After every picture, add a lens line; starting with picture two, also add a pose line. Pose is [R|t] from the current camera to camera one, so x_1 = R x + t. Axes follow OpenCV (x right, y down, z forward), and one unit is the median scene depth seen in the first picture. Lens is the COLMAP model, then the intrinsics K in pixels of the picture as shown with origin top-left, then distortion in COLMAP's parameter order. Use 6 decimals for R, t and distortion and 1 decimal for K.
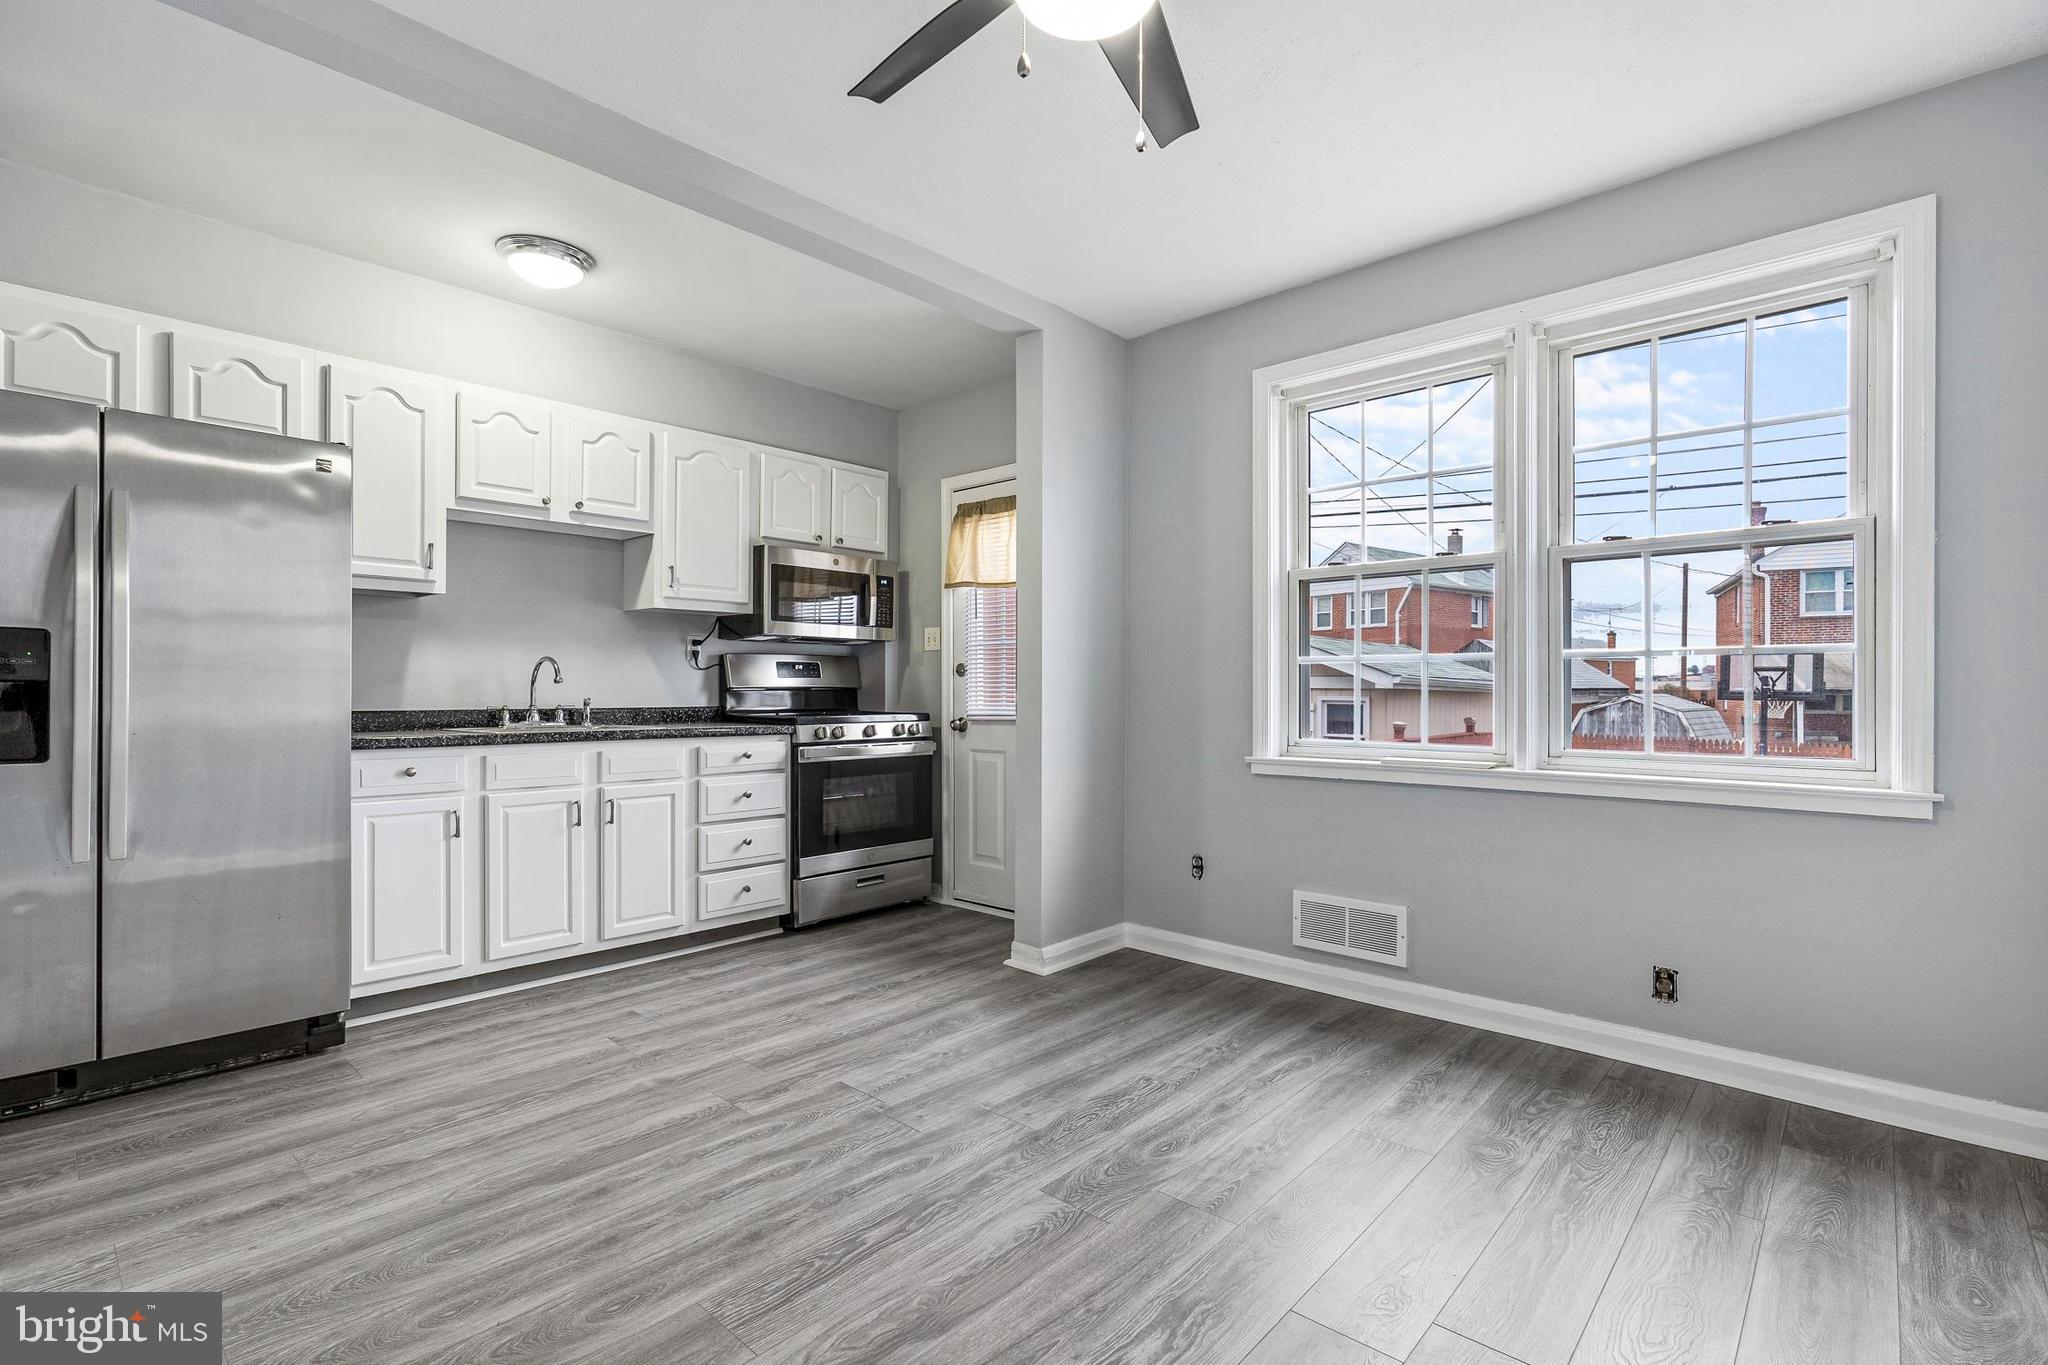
lens RADIAL K [[944.2, 0, 1020.8], [0, 944.2, 691.7], [0, 0, 1]] dist [-0.009491, 0.004164]
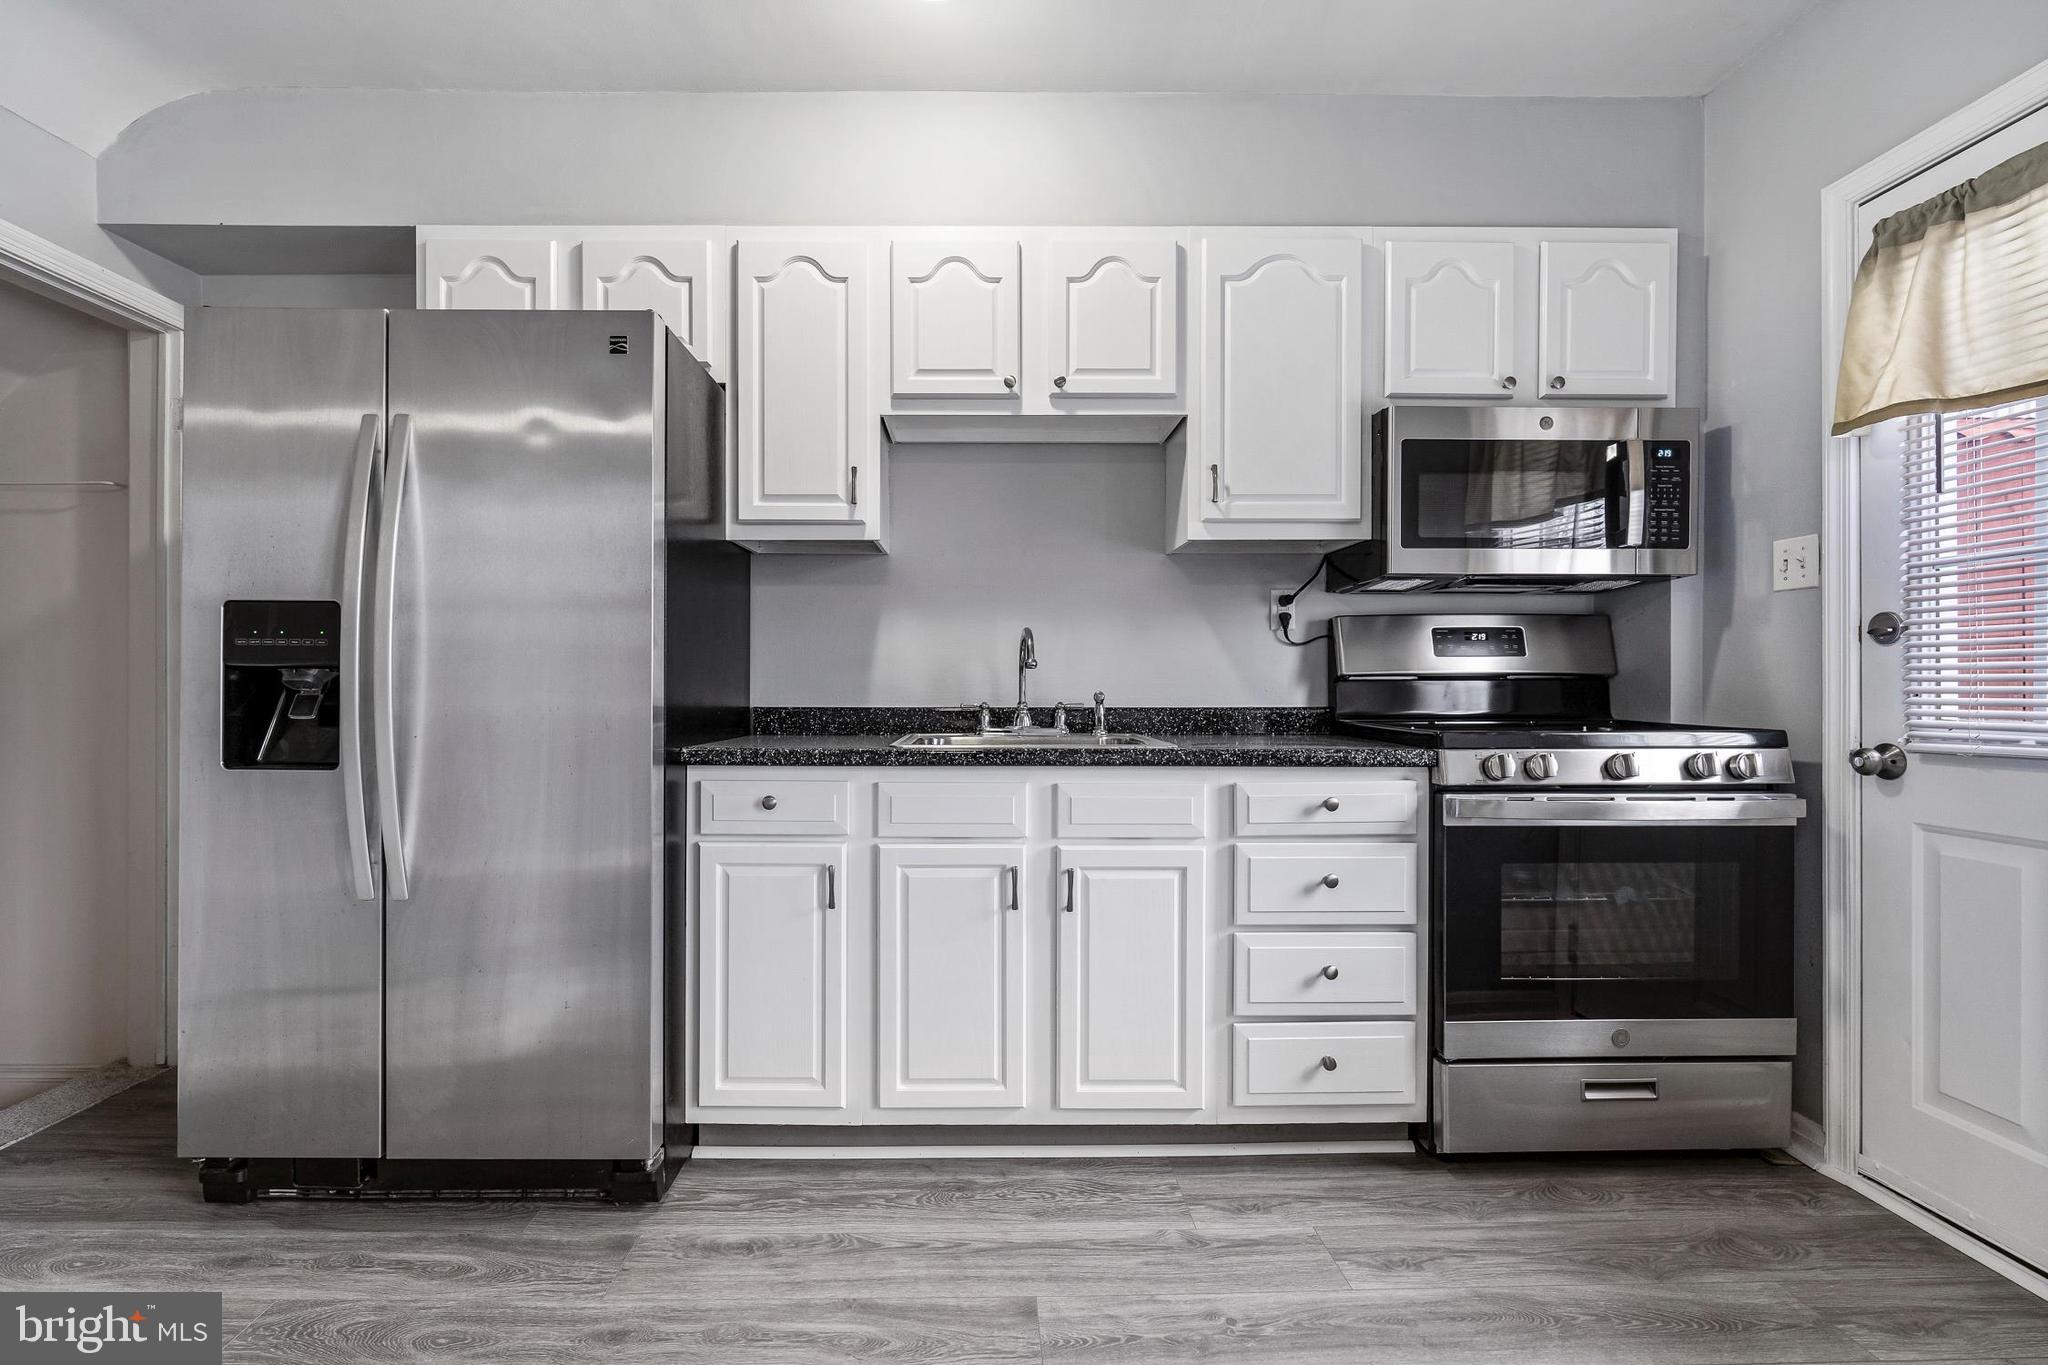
lens RADIAL K [[944.2, 0, 1022.9], [0, 944.2, 684.0], [0, 0, 1]] dist [-0.009491, 0.004164]
pose [[0.695127, -0.001200, -0.718886, -0.040883], [-0.000227, 0.999998, -0.001889, 0.002848], [0.718887, 0.001476, 0.695125, 0.595678]]
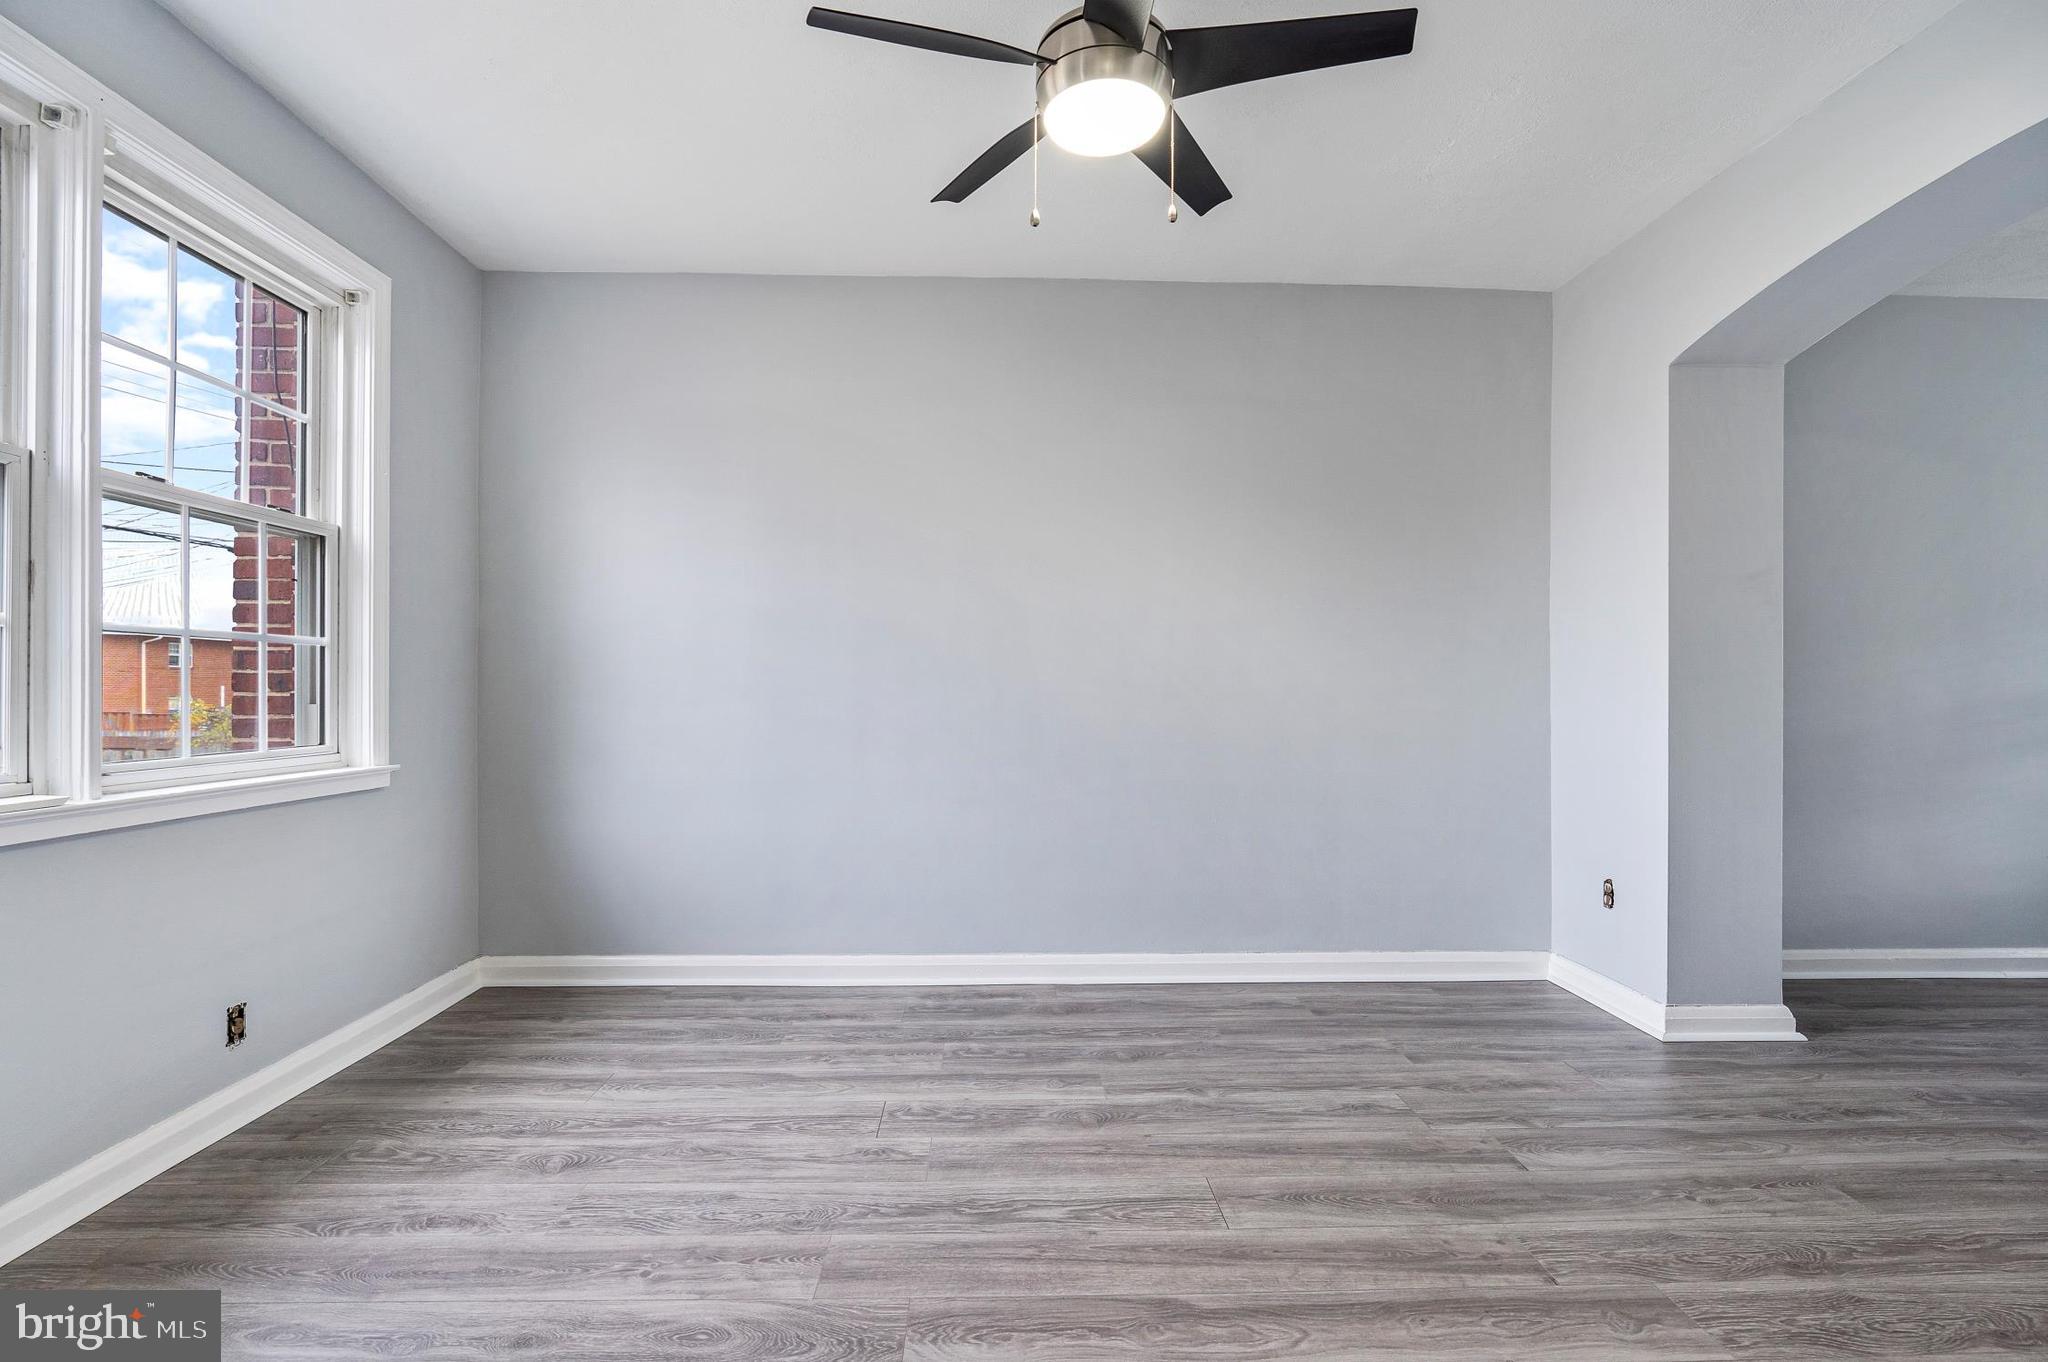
lens RADIAL K [[944.2, 0, 1005.4], [0, 944.2, 699.4], [0, 0, 1]] dist [-0.009491, 0.004164]
pose [[-0.690002, -0.014466, 0.723663, -0.323509], [-0.006384, 0.999883, 0.013901, -0.001046], [-0.723780, 0.004972, -0.690013, 0.844883]]
